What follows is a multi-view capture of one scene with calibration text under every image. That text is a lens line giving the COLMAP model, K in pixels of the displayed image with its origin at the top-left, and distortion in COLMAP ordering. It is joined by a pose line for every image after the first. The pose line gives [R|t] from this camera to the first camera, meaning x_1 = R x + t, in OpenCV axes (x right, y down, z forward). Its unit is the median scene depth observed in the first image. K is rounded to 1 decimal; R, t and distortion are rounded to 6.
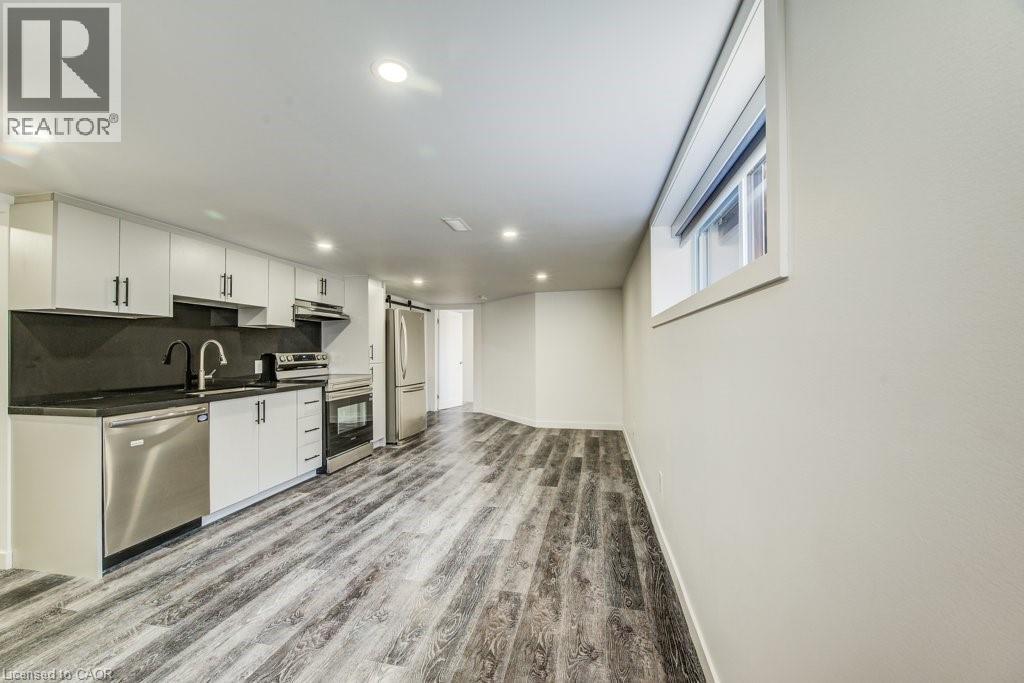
lens RADIAL K [[419.7, 0, 511.4], [0, 419.7, 343.5], [0, 0, 1]] dist [0.004677, 0.000699]
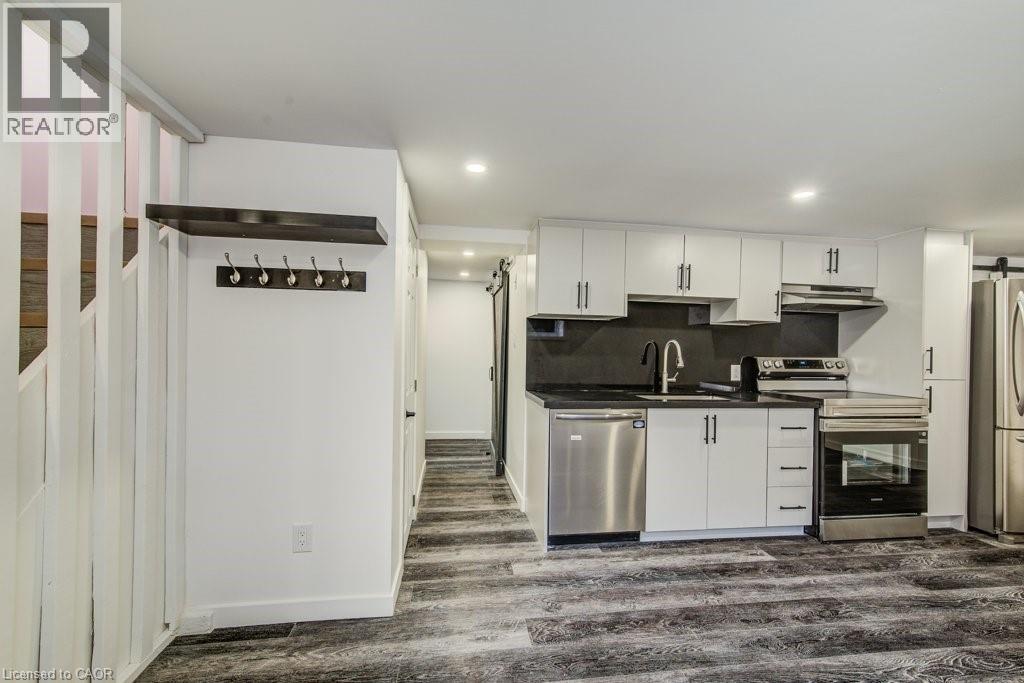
lens RADIAL K [[419.7, 0, 510.7], [0, 419.7, 347.9], [0, 0, 1]] dist [0.004677, 0.000699]
pose [[0.336129, 0.012696, -0.941731, 0.026676], [-0.006710, 0.999916, 0.011086, 0.001350], [0.941792, 0.002593, 0.336186, 0.357082]]
